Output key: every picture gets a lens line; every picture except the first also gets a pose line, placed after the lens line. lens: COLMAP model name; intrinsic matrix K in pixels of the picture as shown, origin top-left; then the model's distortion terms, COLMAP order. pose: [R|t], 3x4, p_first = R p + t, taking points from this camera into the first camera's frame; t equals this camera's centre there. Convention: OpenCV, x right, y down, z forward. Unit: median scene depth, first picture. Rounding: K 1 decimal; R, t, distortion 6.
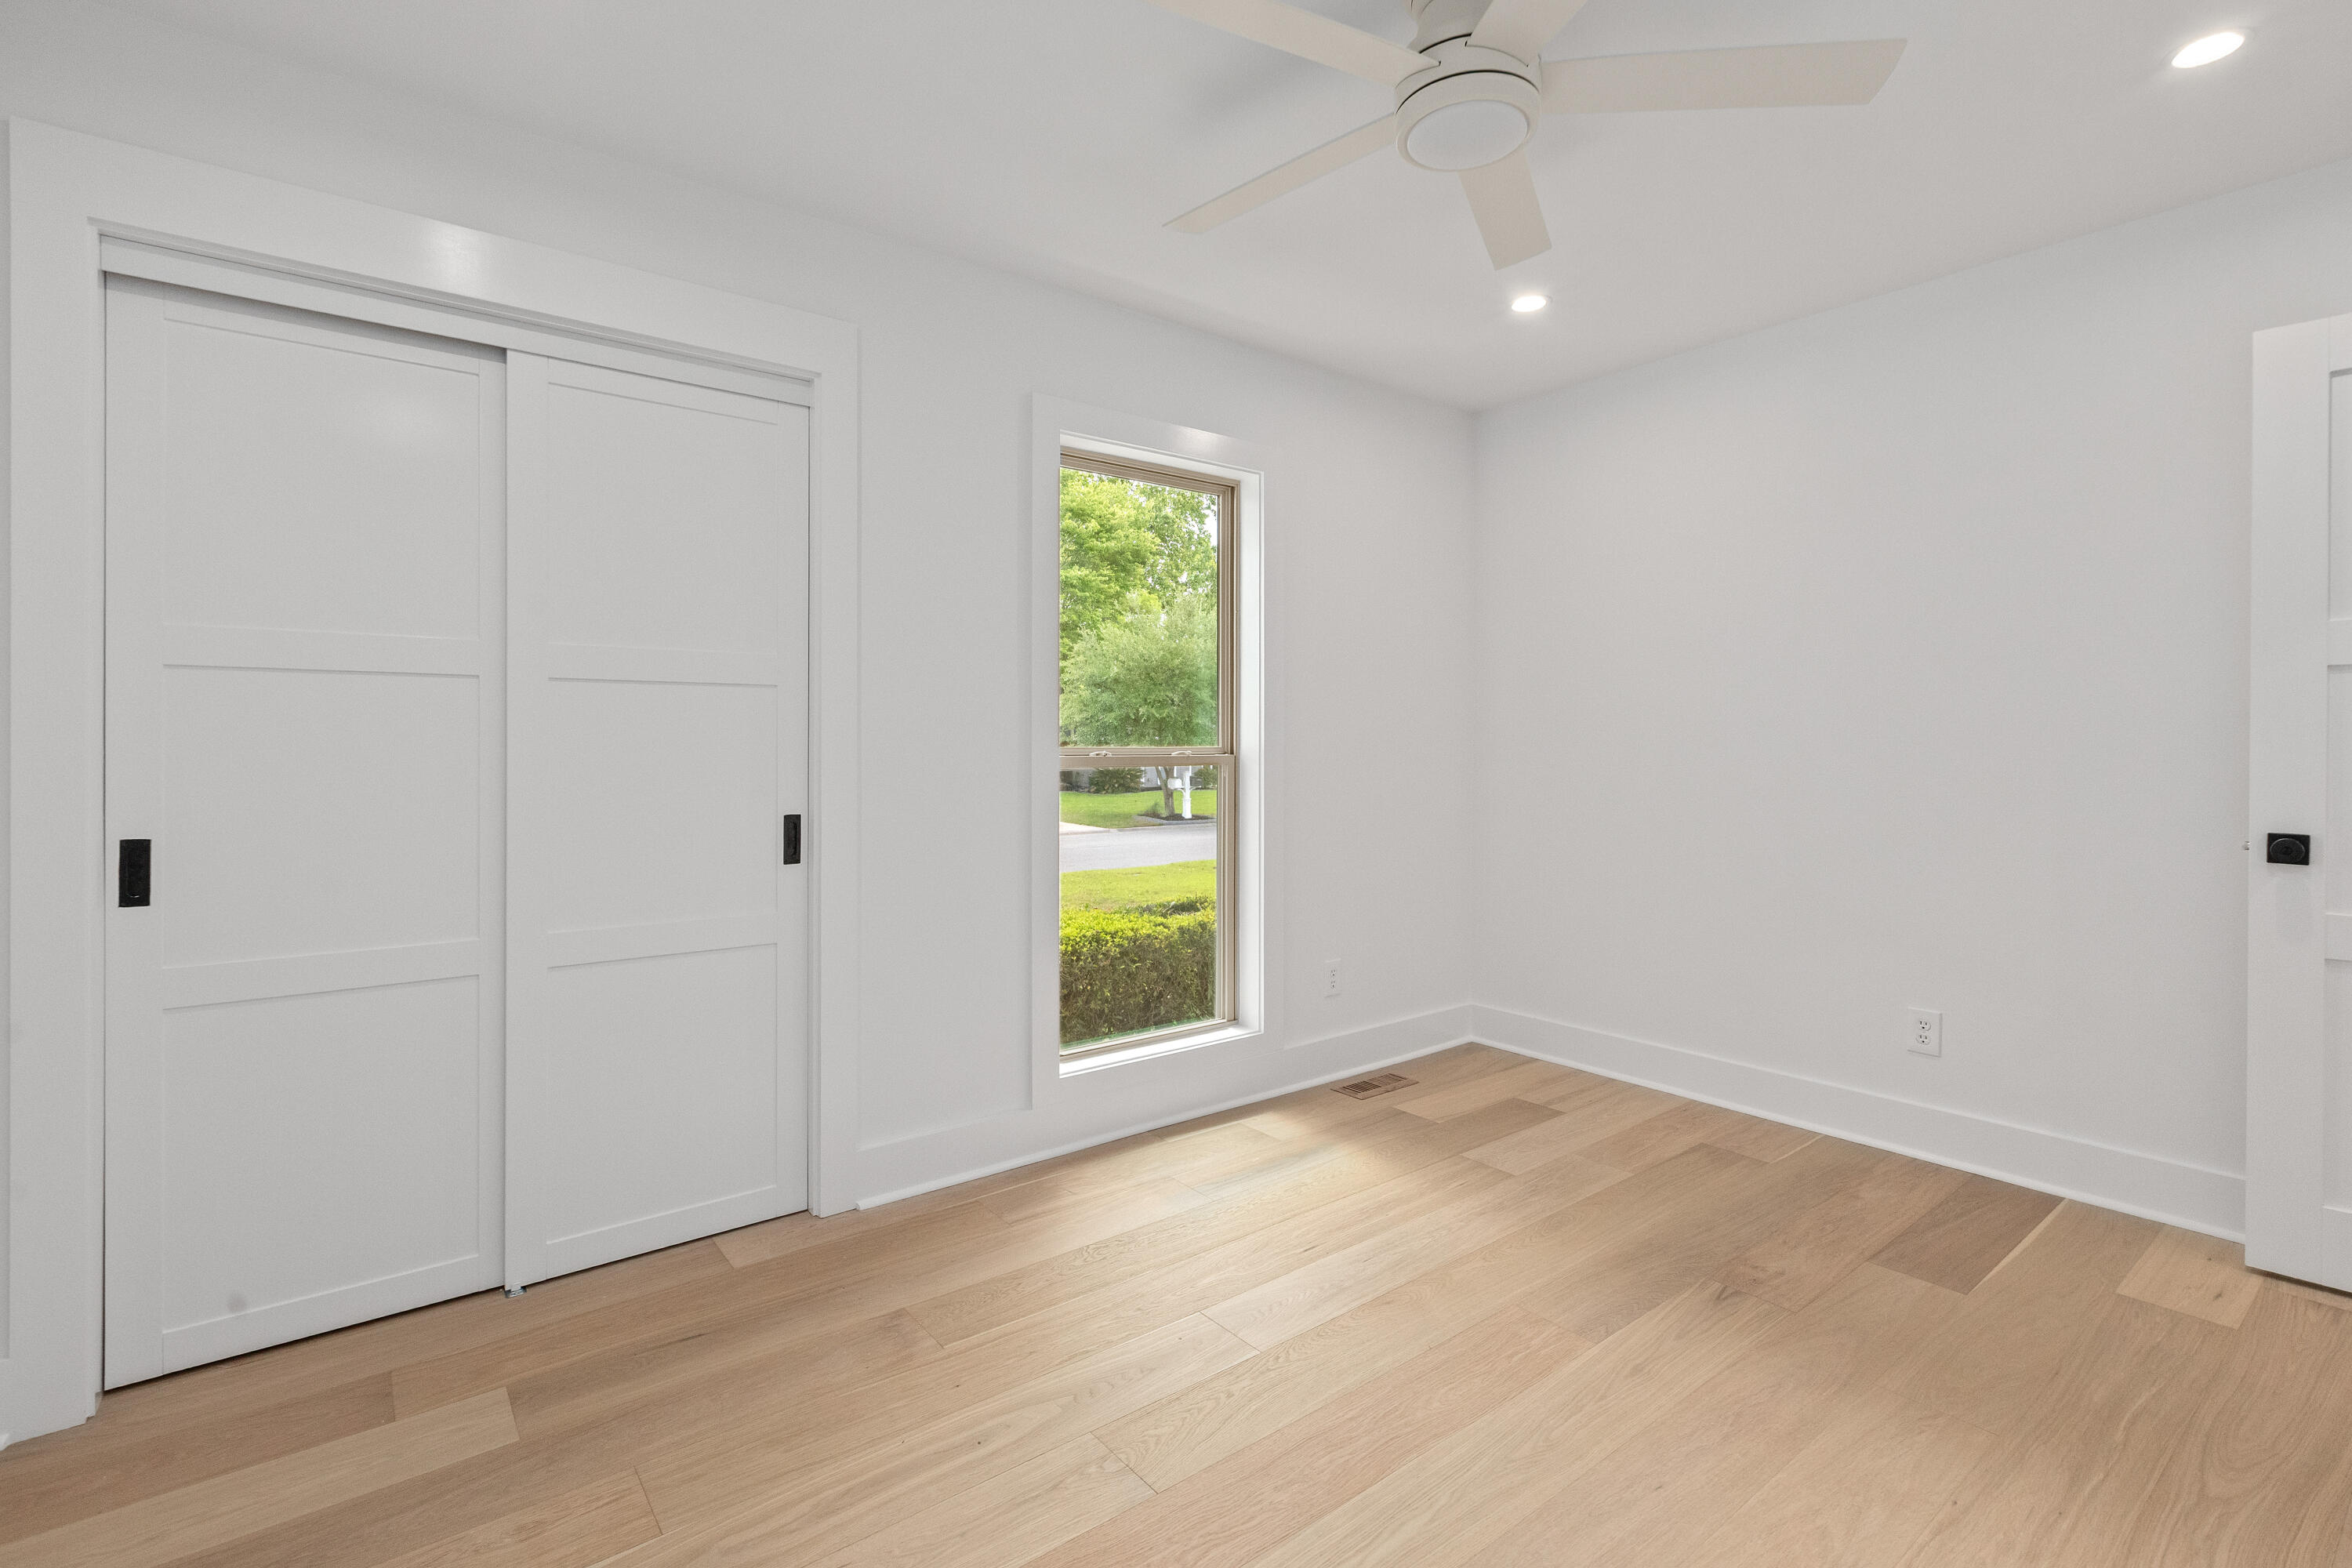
lens RADIAL K [[1103.9, 0, 1170.8], [0, 1103.9, 746.3], [0, 0, 1]] dist [0.002317, 0.000185]
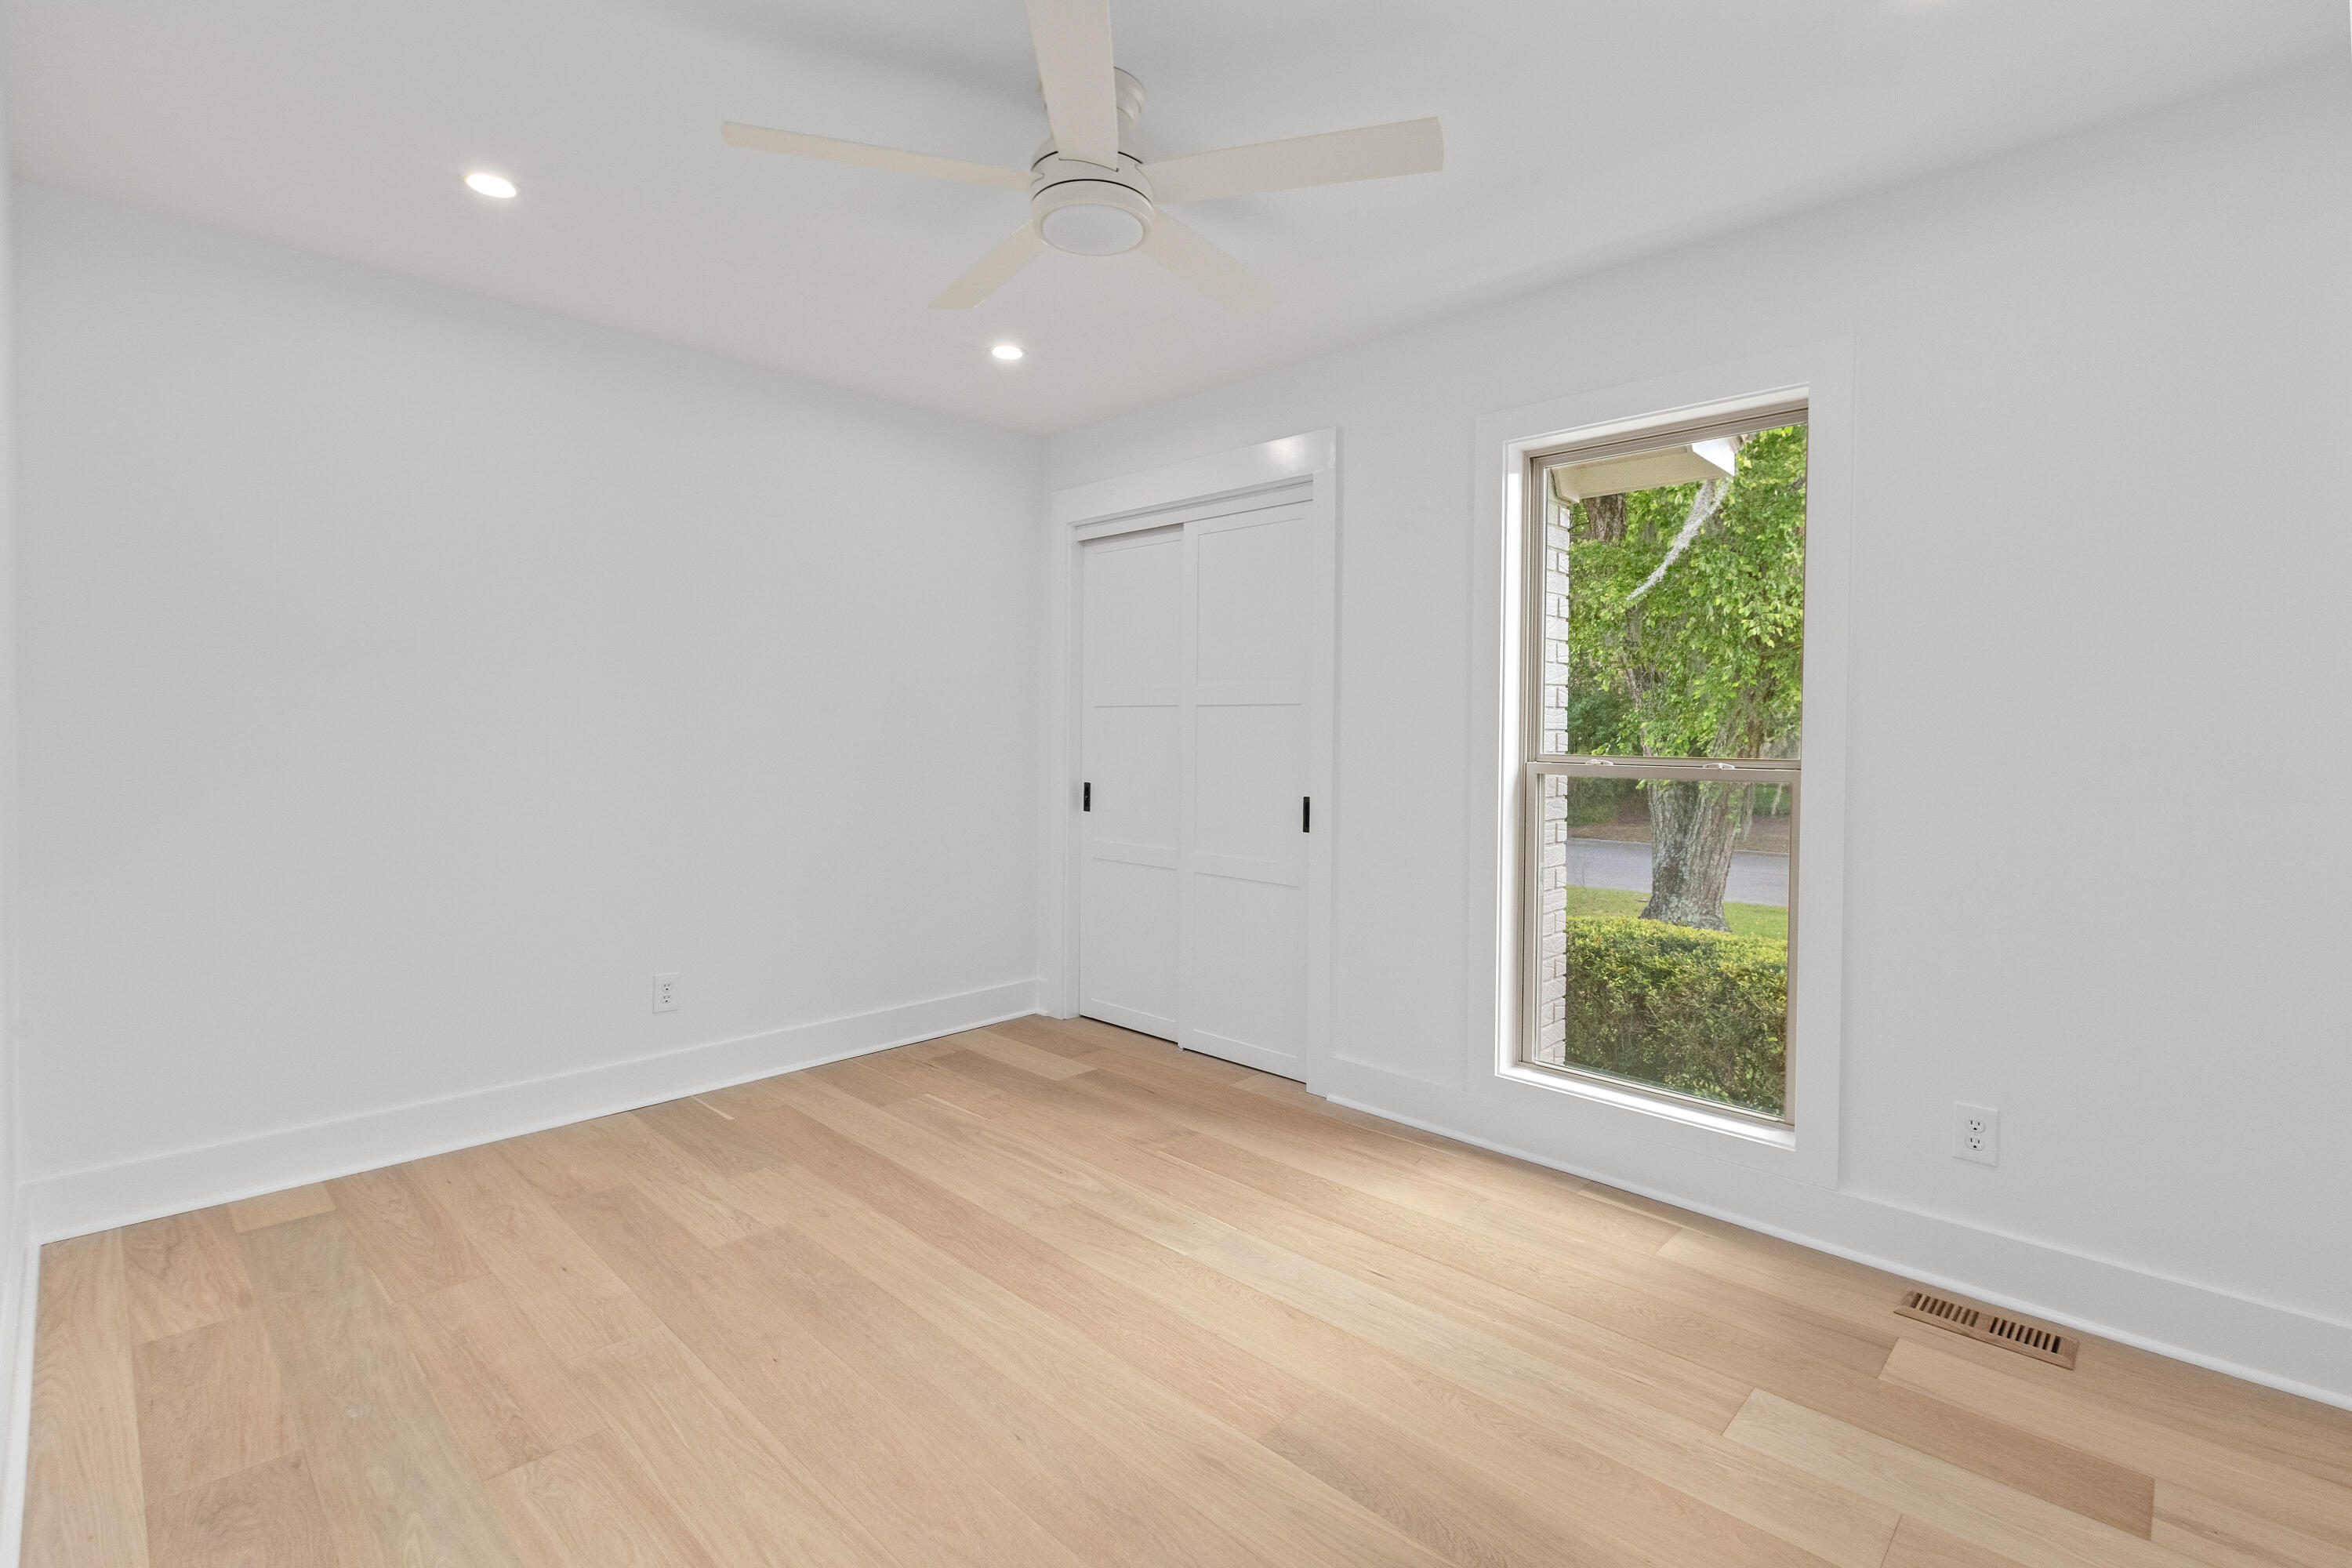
lens RADIAL K [[1066.5, 0, 1171.0], [0, 1066.5, 777.5], [0, 0, 1]] dist [0.001121, -0.000540]
pose [[0.131536, 0.046804, -0.990206, 1.020956], [-0.015129, 0.998863, 0.045203, -0.024476], [0.991196, 0.009035, 0.132094, 0.692800]]
